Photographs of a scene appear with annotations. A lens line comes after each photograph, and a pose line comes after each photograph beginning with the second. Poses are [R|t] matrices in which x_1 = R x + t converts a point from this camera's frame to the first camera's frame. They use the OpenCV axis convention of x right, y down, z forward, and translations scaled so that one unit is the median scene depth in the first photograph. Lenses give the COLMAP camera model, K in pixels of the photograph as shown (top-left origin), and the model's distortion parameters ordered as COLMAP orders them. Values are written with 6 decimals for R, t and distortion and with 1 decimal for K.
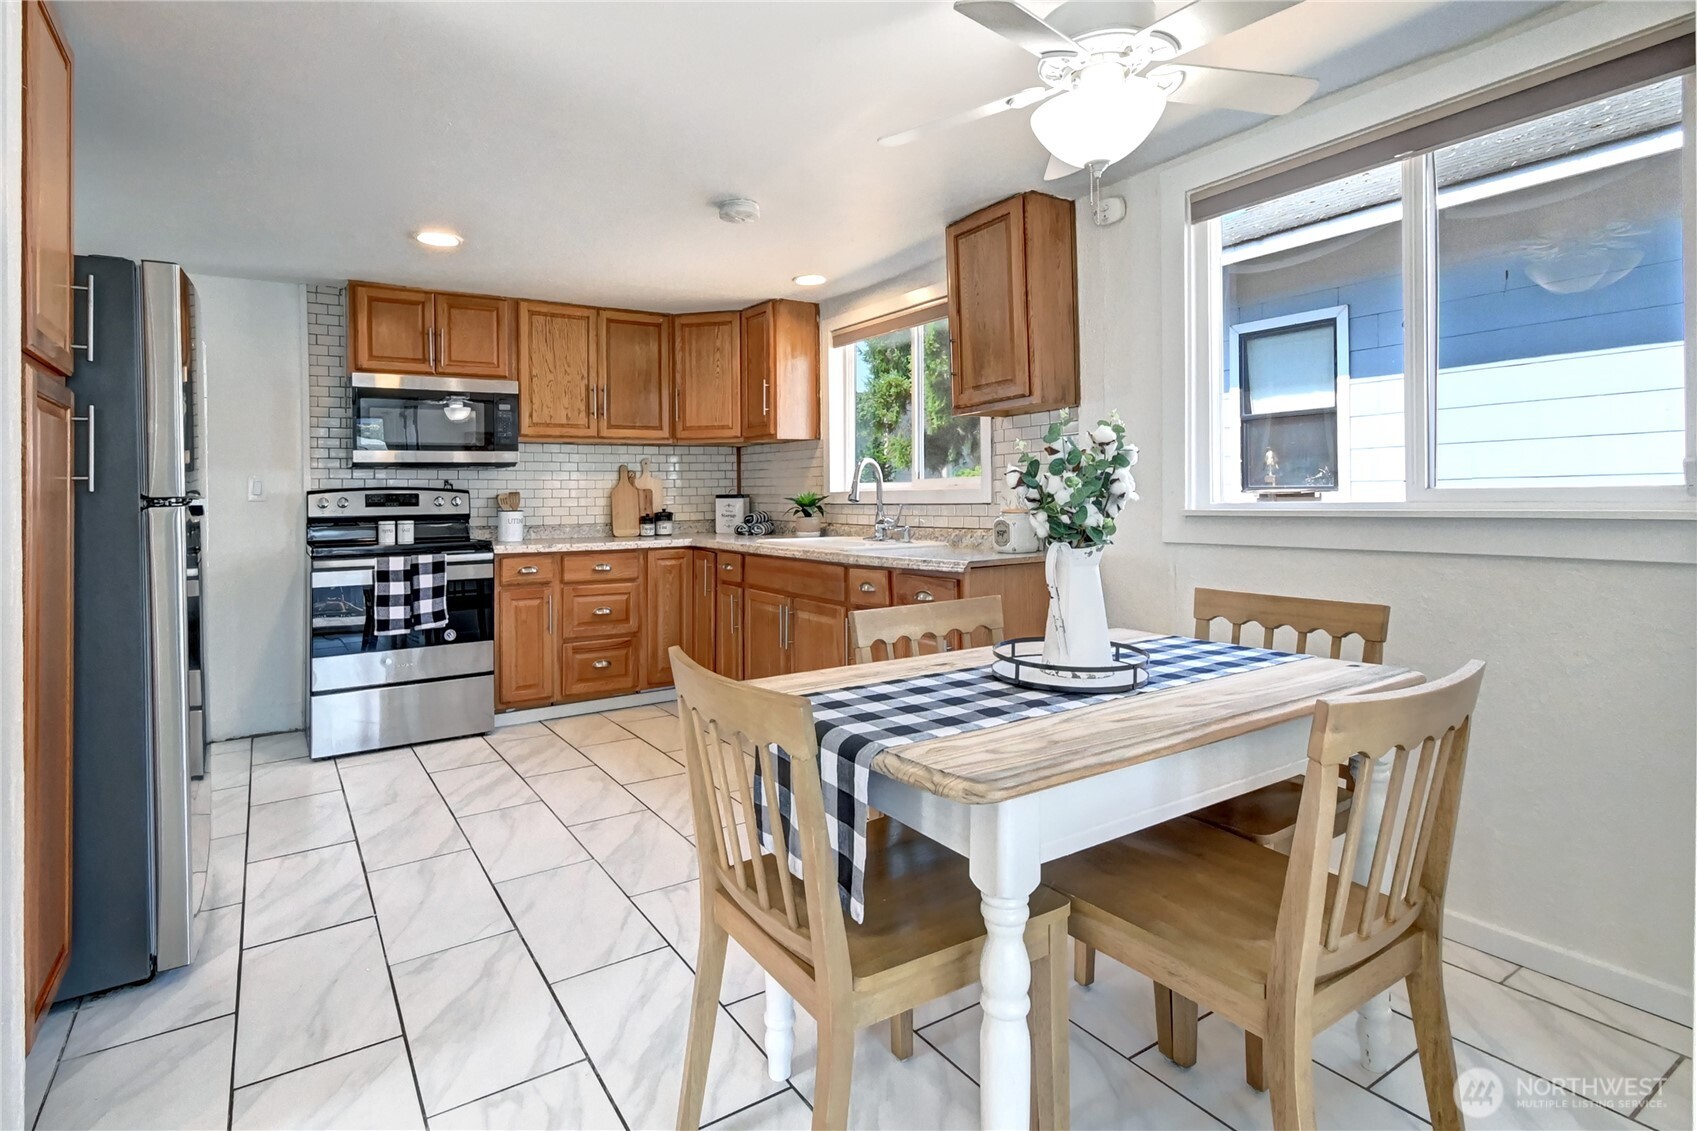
lens RADIAL K [[869.9, 0, 848.7], [0, 869.9, 490.1], [0, 0, 1]] dist [0.002079, -0.000079]
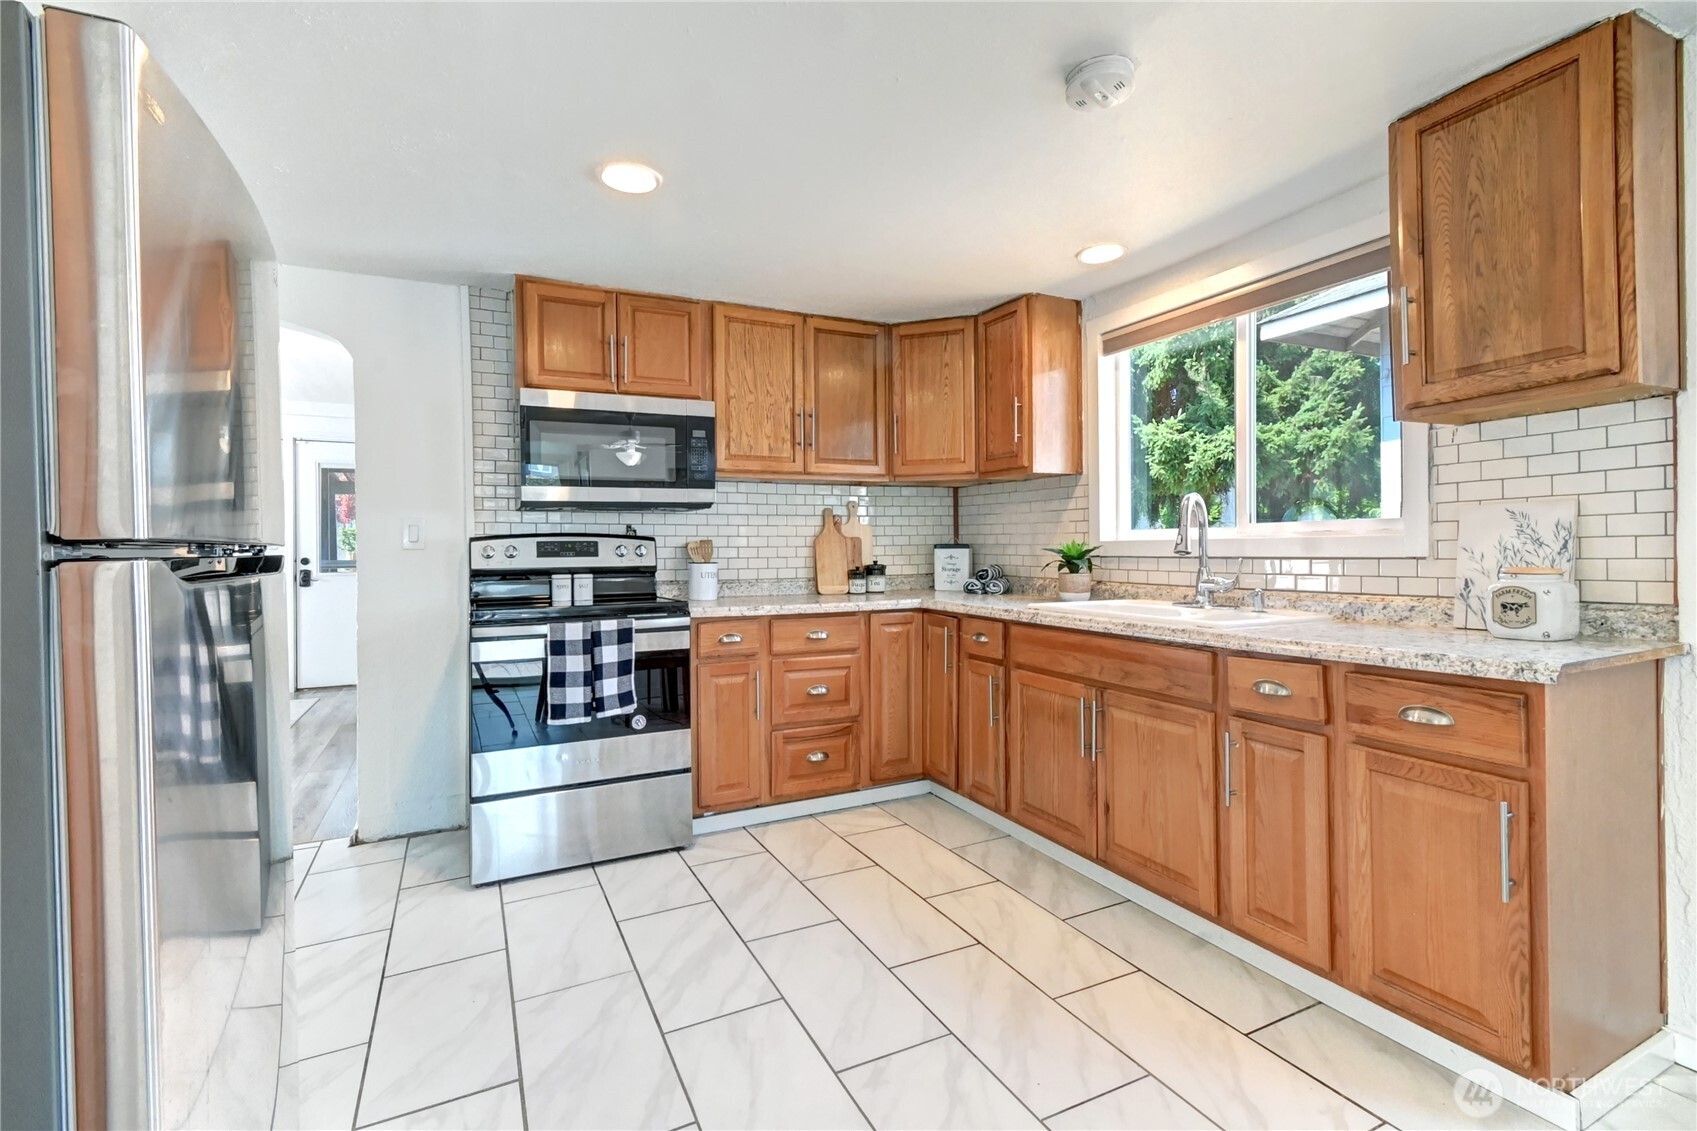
lens RADIAL K [[754.7, 0, 845.9], [0, 754.7, 559.8], [0, 0, 1]] dist [-0.011732, -0.000307]
pose [[0.991941, 0.006351, -0.126540, -0.176199], [-0.003413, 0.999720, 0.023416, 0.004120], [0.126653, -0.022796, 0.991685, 0.331785]]
